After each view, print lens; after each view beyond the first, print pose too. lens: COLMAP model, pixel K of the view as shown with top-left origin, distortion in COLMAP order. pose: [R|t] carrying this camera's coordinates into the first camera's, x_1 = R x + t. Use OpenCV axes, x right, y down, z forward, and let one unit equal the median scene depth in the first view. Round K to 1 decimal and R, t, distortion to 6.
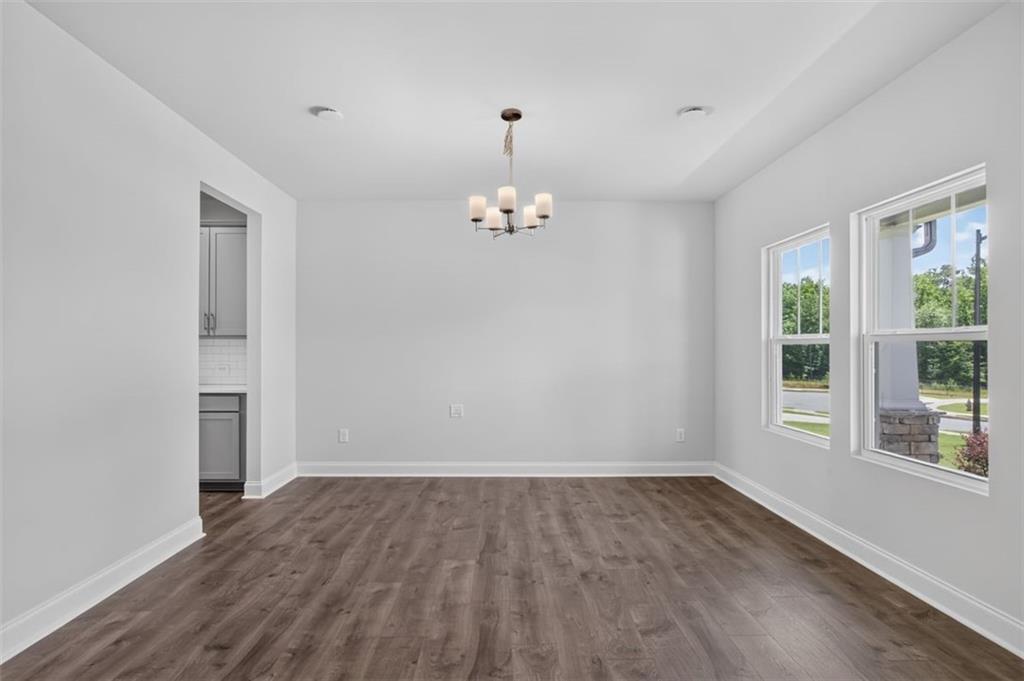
lens RADIAL K [[522.3, 0, 508.2], [0, 522.3, 355.5], [0, 0, 1]] dist [-0.012787, 0.000267]
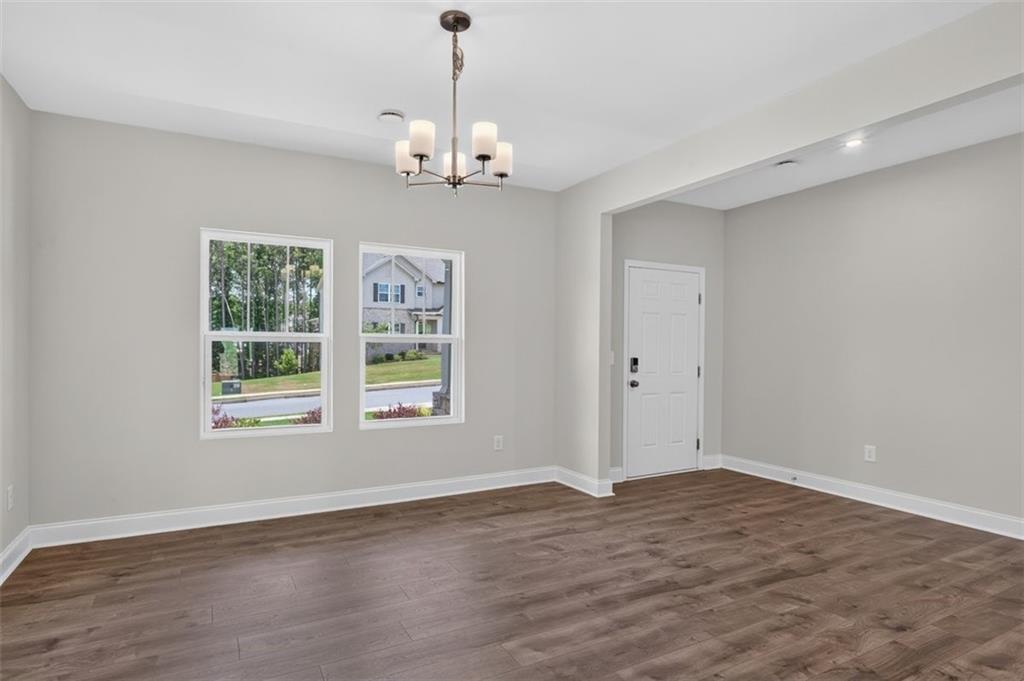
lens RADIAL K [[522.3, 0, 508.2], [0, 522.3, 355.5], [0, 0, 1]] dist [-0.012787, 0.000267]
pose [[-0.439207, -0.013838, 0.898279, -0.842128], [0.005688, 0.999819, 0.018183, -0.014605], [-0.898368, 0.013095, -0.439048, 1.569076]]
